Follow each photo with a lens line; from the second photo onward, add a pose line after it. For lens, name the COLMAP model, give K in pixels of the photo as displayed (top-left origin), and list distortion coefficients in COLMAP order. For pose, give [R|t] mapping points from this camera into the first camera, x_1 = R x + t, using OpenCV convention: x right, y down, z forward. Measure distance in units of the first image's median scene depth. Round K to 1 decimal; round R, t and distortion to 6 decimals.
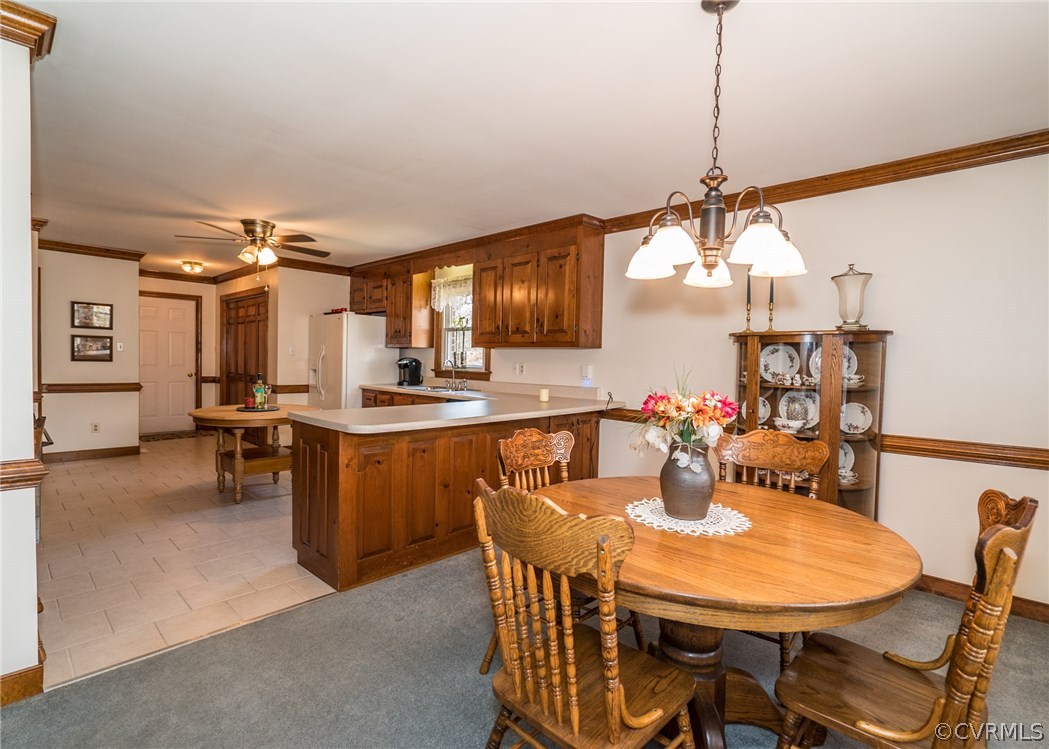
lens RADIAL K [[510.8, 0, 527.5], [0, 510.8, 377.2], [0, 0, 1]] dist [-0.013255, 0.001878]
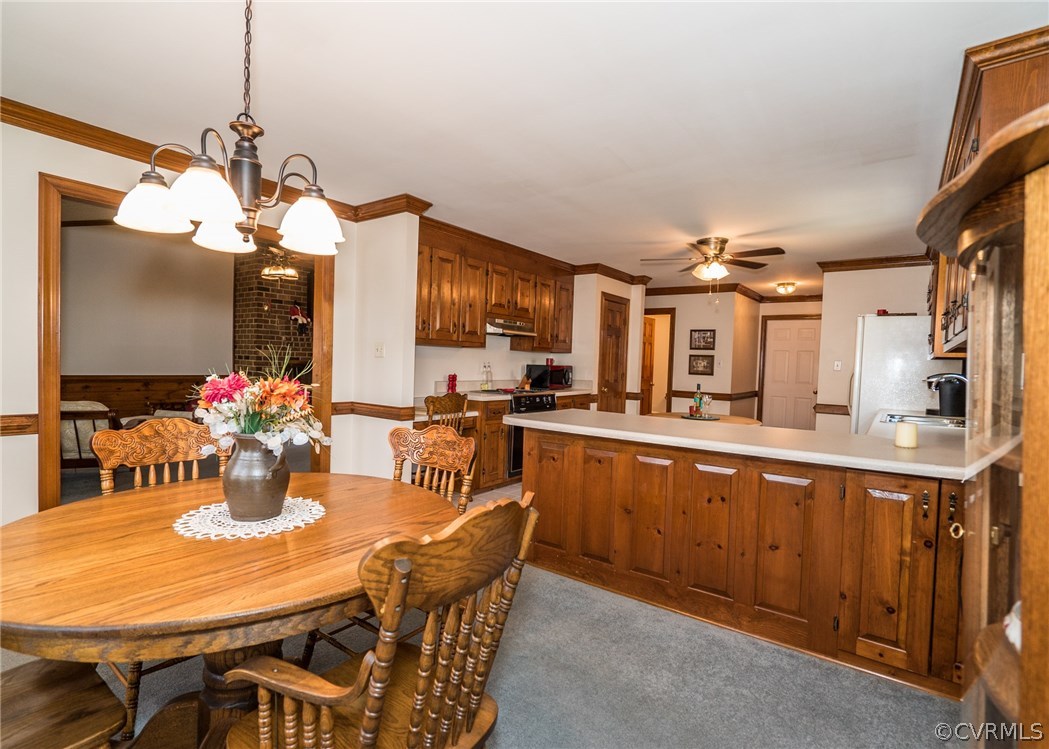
lens RADIAL K [[510.8, 0, 528.3], [0, 510.8, 379.6], [0, 0, 1]] dist [-0.013255, 0.001878]
pose [[0.122407, 0.013707, -0.992385, 0.819870], [-0.062860, 0.998004, 0.006031, 0.000426], [0.990487, 0.061644, 0.123024, 0.890433]]
